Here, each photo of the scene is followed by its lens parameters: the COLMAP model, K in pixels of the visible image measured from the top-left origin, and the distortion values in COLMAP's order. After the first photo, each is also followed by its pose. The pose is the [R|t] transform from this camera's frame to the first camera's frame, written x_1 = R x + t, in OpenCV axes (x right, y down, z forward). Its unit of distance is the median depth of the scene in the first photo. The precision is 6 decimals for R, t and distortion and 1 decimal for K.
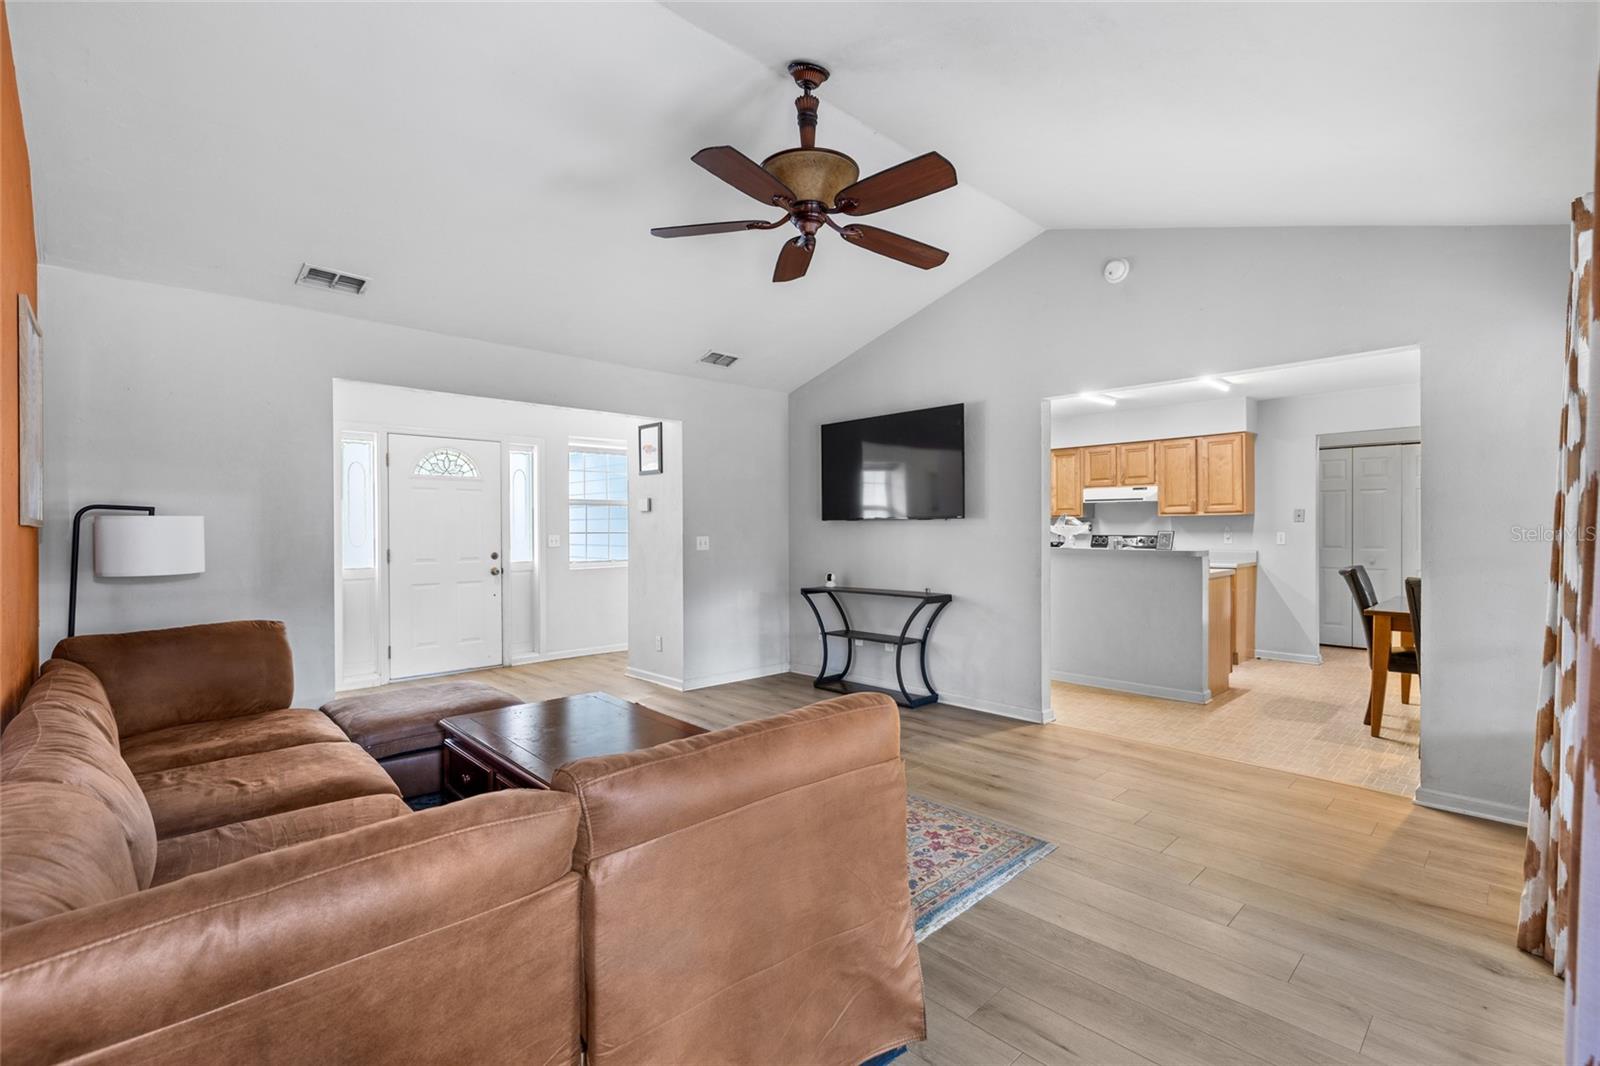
lens RADIAL K [[720.8, 0, 796.4], [0, 720.8, 528.4], [0, 0, 1]] dist [0.005177, -0.000199]
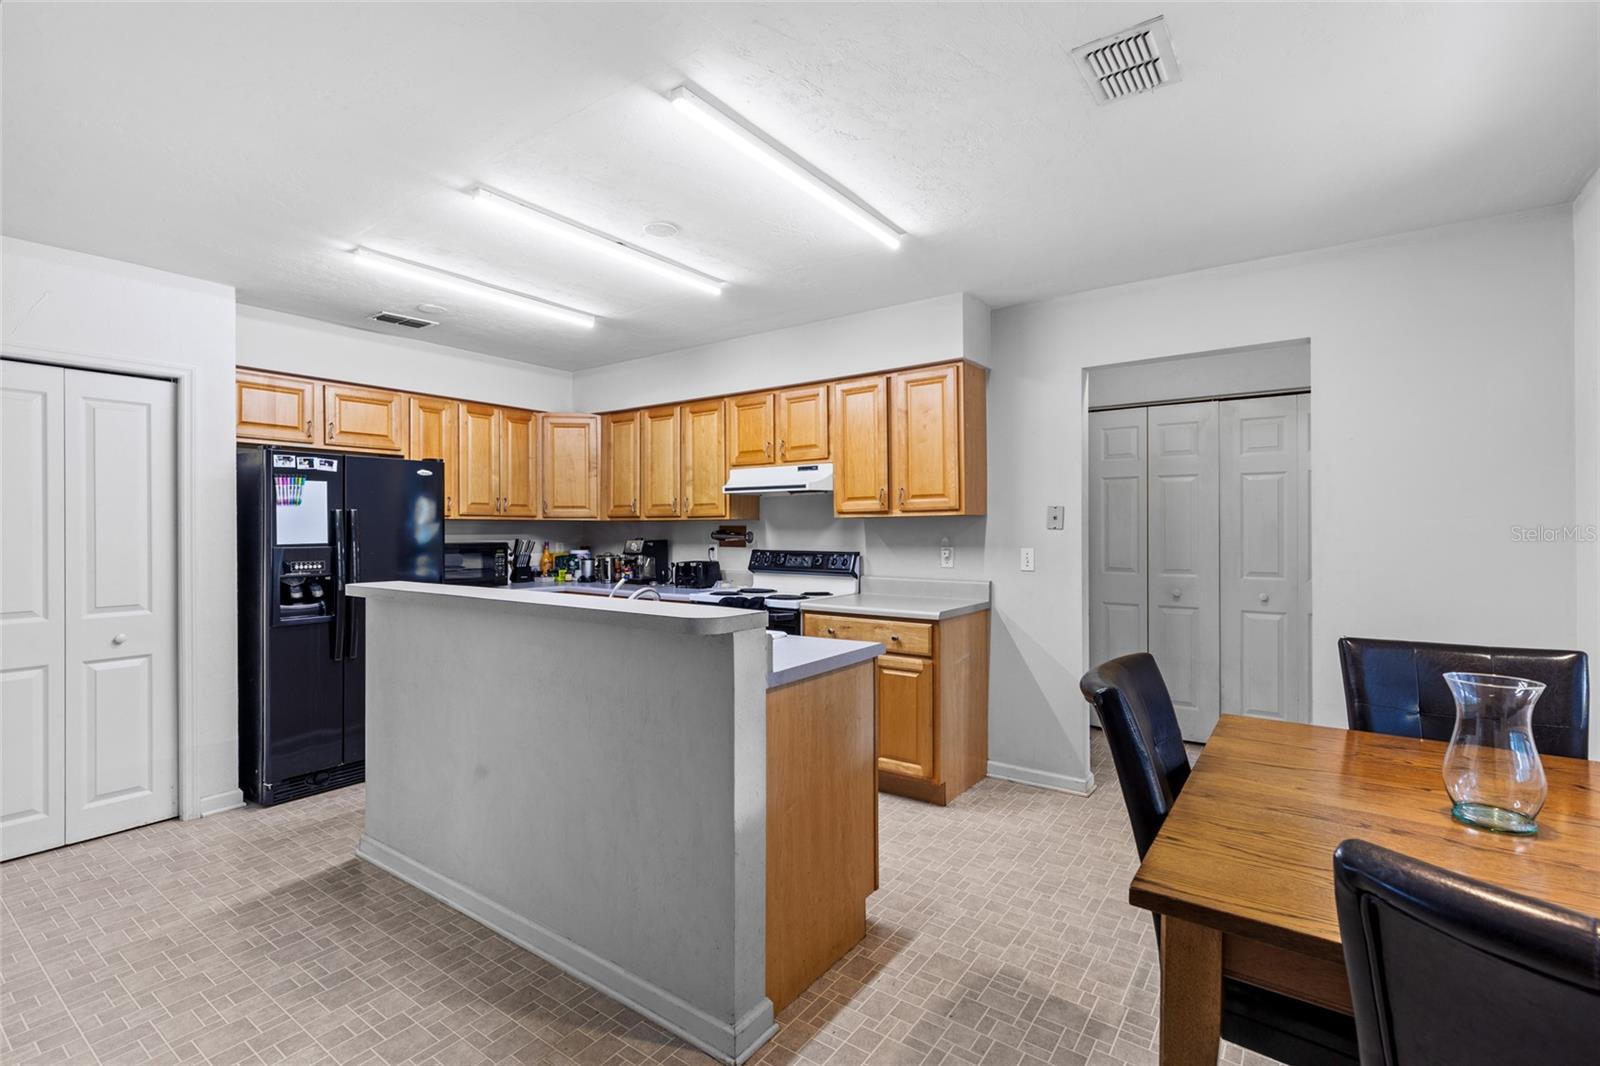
lens RADIAL K [[720.8, 0, 798.2], [0, 720.8, 530.8], [0, 0, 1]] dist [0.005177, -0.000199]
pose [[0.984437, 0.003988, 0.175694, 0.391089], [-0.004277, 0.999990, 0.001262, -0.007709], [-0.175687, -0.001994, 0.984444, 0.476547]]
